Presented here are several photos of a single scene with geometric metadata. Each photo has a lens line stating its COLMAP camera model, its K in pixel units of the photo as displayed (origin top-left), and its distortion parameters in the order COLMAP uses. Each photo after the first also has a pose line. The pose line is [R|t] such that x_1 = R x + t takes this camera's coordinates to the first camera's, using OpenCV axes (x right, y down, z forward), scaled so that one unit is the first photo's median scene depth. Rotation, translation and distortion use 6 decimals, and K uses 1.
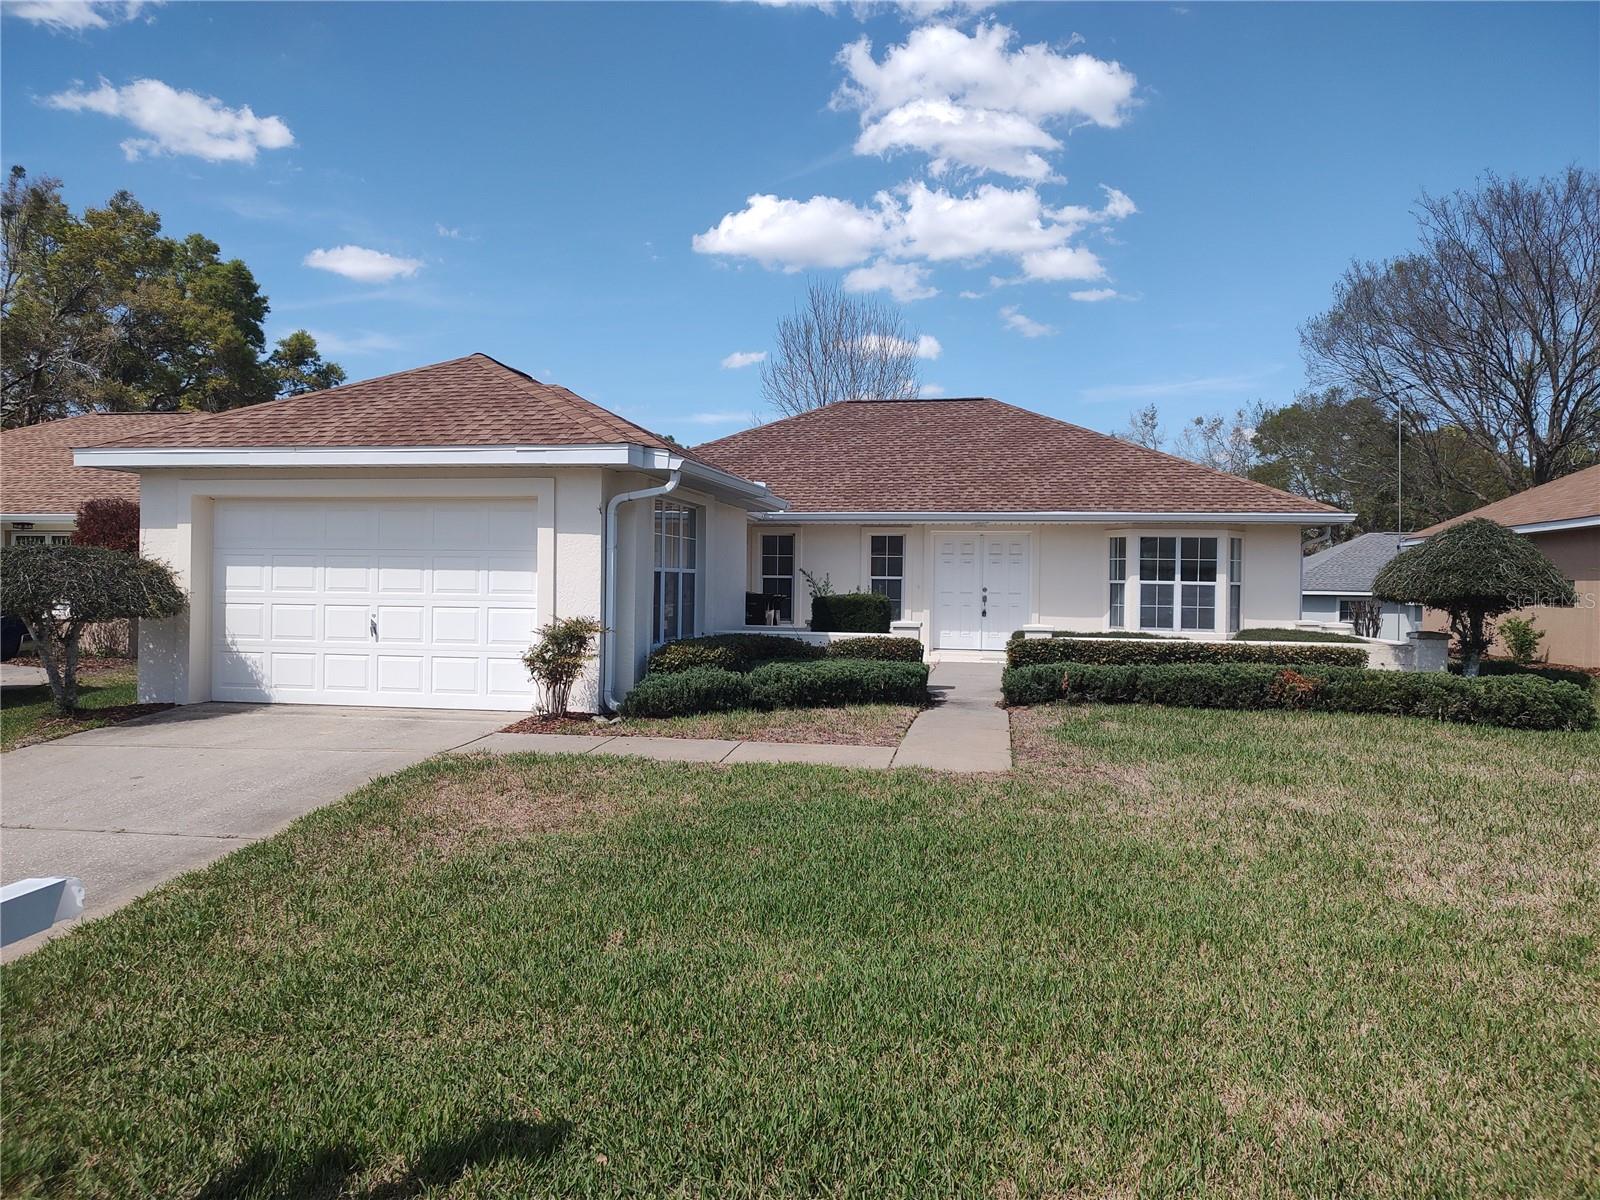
lens RADIAL K [[1137.8, 0, 808.7], [0, 1137.8, 592.6], [0, 0, 1]] dist [0.045190, -0.027892]
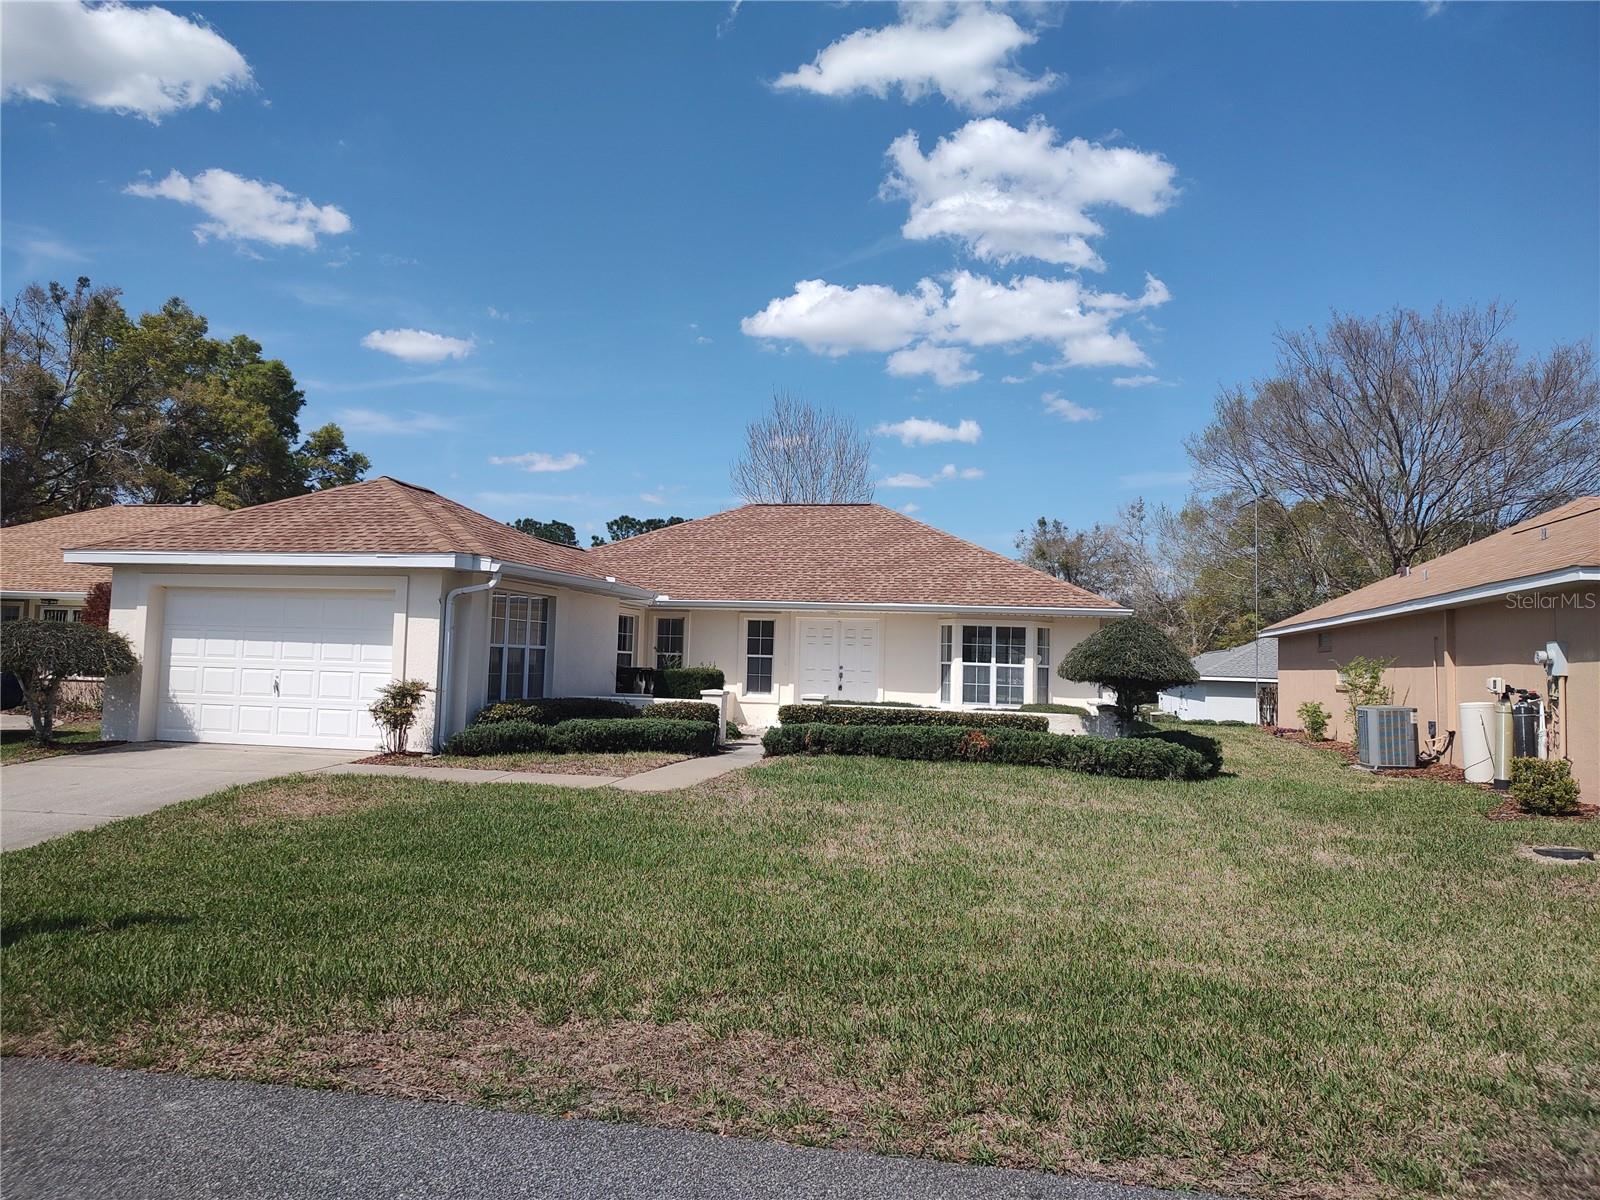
lens RADIAL K [[1137.8, 0, 800.9], [0, 1137.8, 607.2], [0, 0, 1]] dist [0.045190, -0.027892]
pose [[0.999020, 0.015044, -0.041626, 0.264670], [-0.017380, 0.998260, -0.056351, 0.003357], [0.040706, 0.057019, 0.997543, -0.290548]]
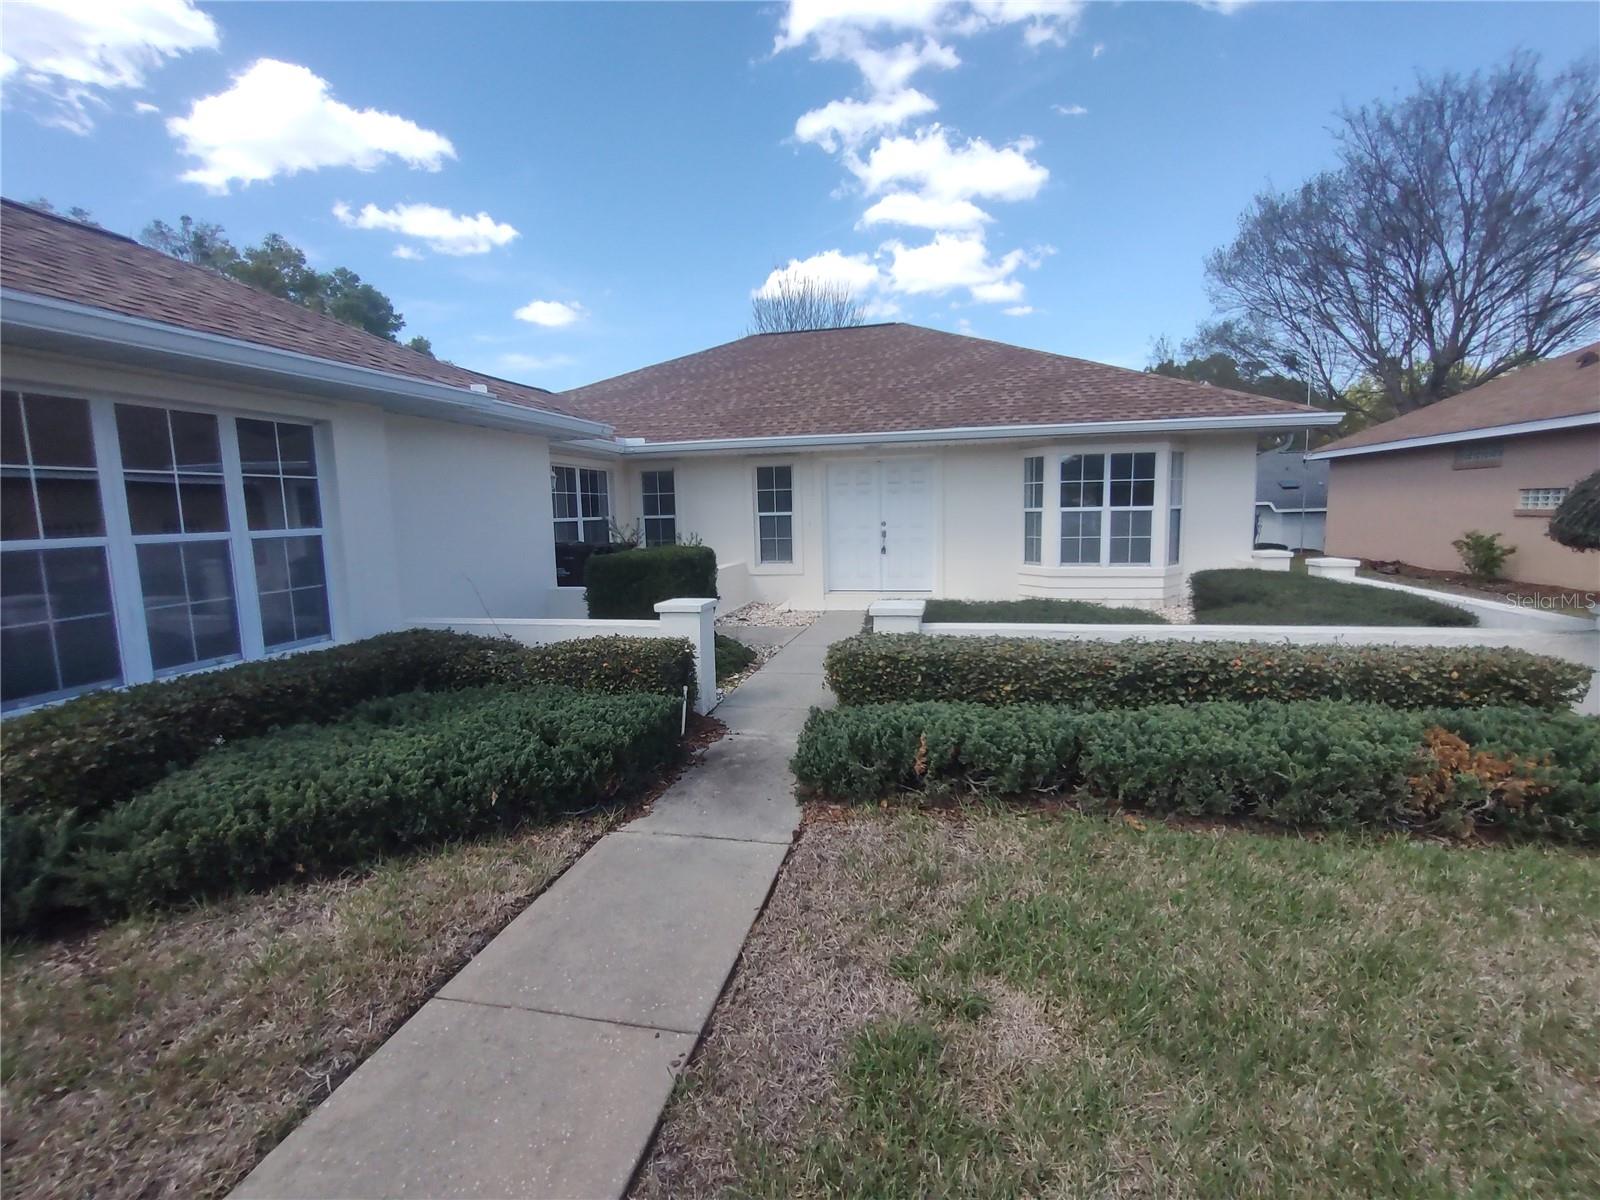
lens RADIAL K [[724.5, 0, 798.4], [0, 724.5, 600.2], [0, 0, 1]] dist [-0.003901, 0.002099]
pose [[0.998246, -0.030568, -0.050691, 0.189501], [0.036394, 0.992309, 0.118315, -0.020352], [0.046684, -0.119953, 0.991681, 0.704467]]
